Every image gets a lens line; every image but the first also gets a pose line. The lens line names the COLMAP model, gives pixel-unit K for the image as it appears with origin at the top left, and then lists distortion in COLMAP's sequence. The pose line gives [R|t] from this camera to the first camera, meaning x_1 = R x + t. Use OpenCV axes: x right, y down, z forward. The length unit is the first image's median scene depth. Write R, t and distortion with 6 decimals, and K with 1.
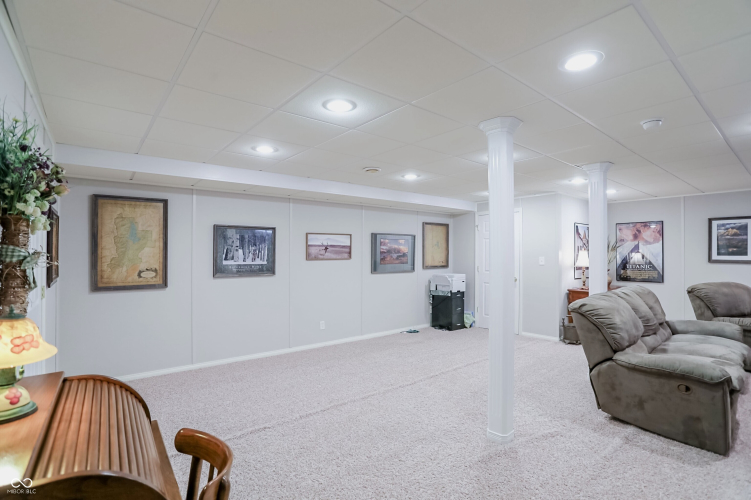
lens RADIAL K [[371.1, 0, 376.7], [0, 371.1, 247.2], [0, 0, 1]] dist [-0.043401, 0.012465]
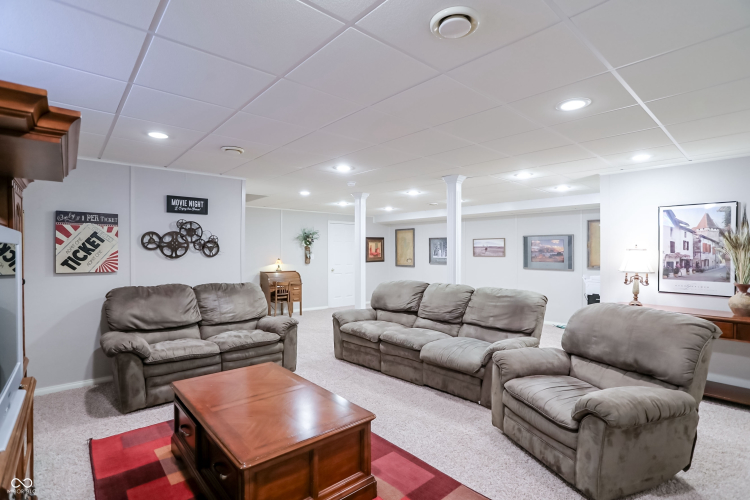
lens RADIAL K [[370.6, 0, 375.4], [0, 370.6, 250.4], [0, 0, 1]] dist [-0.043401, 0.012465]
pose [[0.035008, -0.003657, -0.999380, 1.251814], [0.013213, 0.999908, -0.003196, 0.007475], [0.999300, -0.013093, 0.035054, 0.493423]]
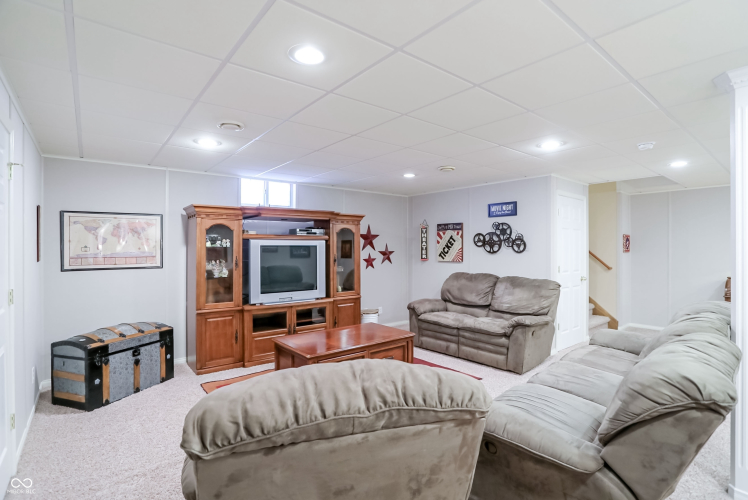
lens RADIAL K [[369.6, 0, 380.4], [0, 369.6, 250.9], [0, 0, 1]] dist [-0.043401, 0.012465]
pose [[-0.999983, -0.000909, 0.005843, 0.774136], [-0.000950, 0.999975, -0.007033, 0.016146], [-0.005837, -0.007039, -0.999958, 1.050172]]
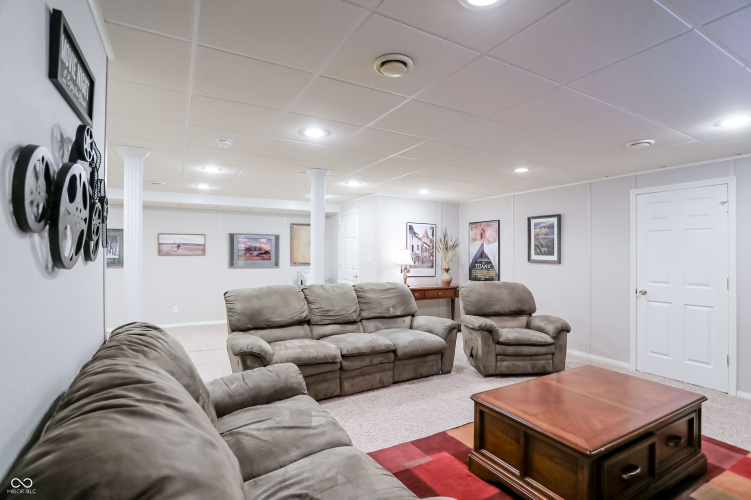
lens RADIAL K [[371.1, 0, 371.7], [0, 371.1, 248.4], [0, 0, 1]] dist [-0.043401, 0.012465]
pose [[0.982950, 0.005466, -0.183794, 0.676505], [-0.004762, 0.999980, 0.004272, 0.002227], [0.183813, -0.003324, 0.982956, -0.059144]]
